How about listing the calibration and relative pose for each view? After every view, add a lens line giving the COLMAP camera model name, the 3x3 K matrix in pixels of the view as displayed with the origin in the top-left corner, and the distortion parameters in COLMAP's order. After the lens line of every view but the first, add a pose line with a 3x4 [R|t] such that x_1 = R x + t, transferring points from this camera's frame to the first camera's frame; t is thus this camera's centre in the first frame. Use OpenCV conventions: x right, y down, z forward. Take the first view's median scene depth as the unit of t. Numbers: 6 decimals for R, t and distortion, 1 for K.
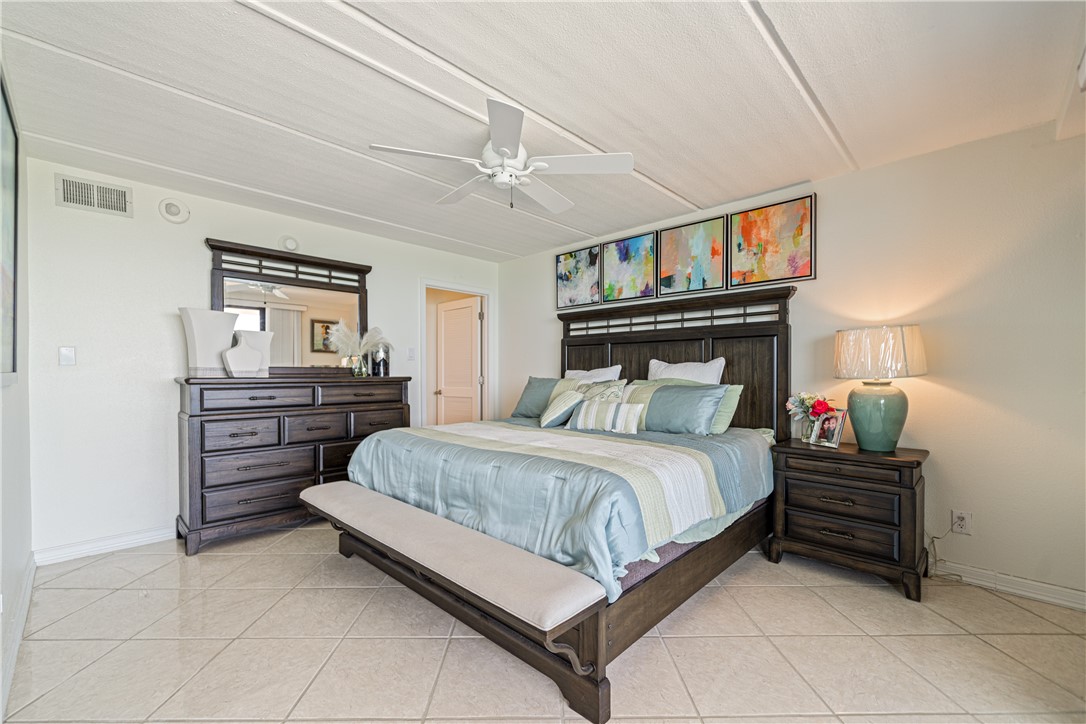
lens RADIAL K [[455.5, 0, 535.8], [0, 455.5, 380.1], [0, 0, 1]] dist [-0.000926, -0.000190]
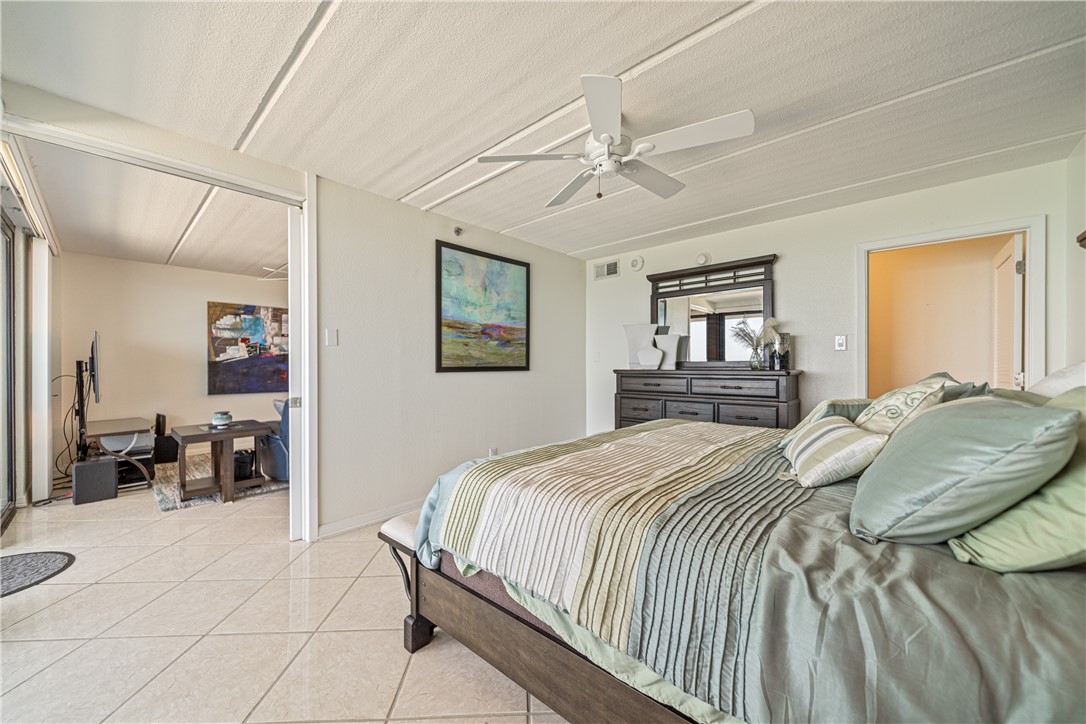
lens RADIAL K [[409.0, 0, 543.0], [0, 409.0, 366.8], [0, 0, 1]] dist [-0.001222, 0.000090]
pose [[0.028023, 0.002508, -0.999604, 0.535231], [-0.016259, 0.999866, 0.002053, -0.010222], [0.999475, 0.016195, 0.028060, 0.557926]]
